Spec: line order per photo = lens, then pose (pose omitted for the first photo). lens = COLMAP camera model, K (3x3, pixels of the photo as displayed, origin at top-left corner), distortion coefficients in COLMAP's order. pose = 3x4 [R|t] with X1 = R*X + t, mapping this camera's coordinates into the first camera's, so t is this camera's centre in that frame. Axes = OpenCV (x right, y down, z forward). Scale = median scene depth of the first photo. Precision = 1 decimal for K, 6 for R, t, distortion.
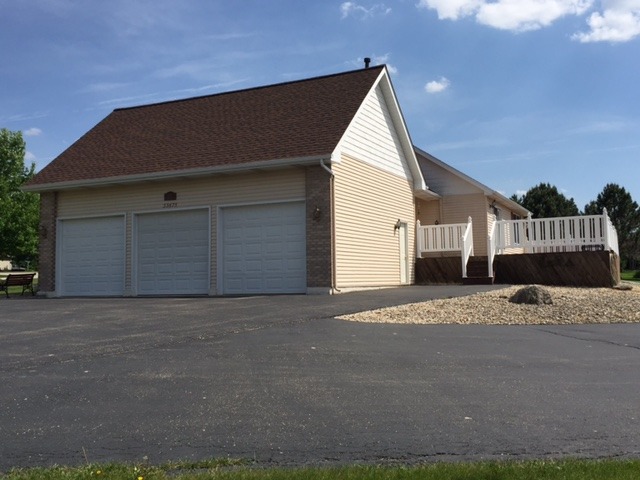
lens RADIAL K [[655.1, 0, 319.4], [0, 655.1, 229.4], [0, 0, 1]] dist [0.092164, -0.164135]
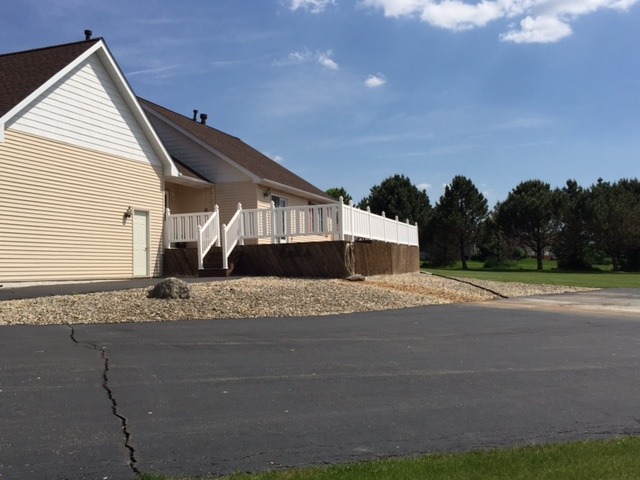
lens RADIAL K [[655.1, 0, 319.4], [0, 655.1, 229.4], [0, 0, 1]] dist [0.092164, -0.164135]
pose [[0.994619, 0.002658, 0.103563, 0.274406], [-0.004027, 0.999907, 0.013020, 0.002747], [-0.103519, -0.013367, 0.994538, 0.045890]]
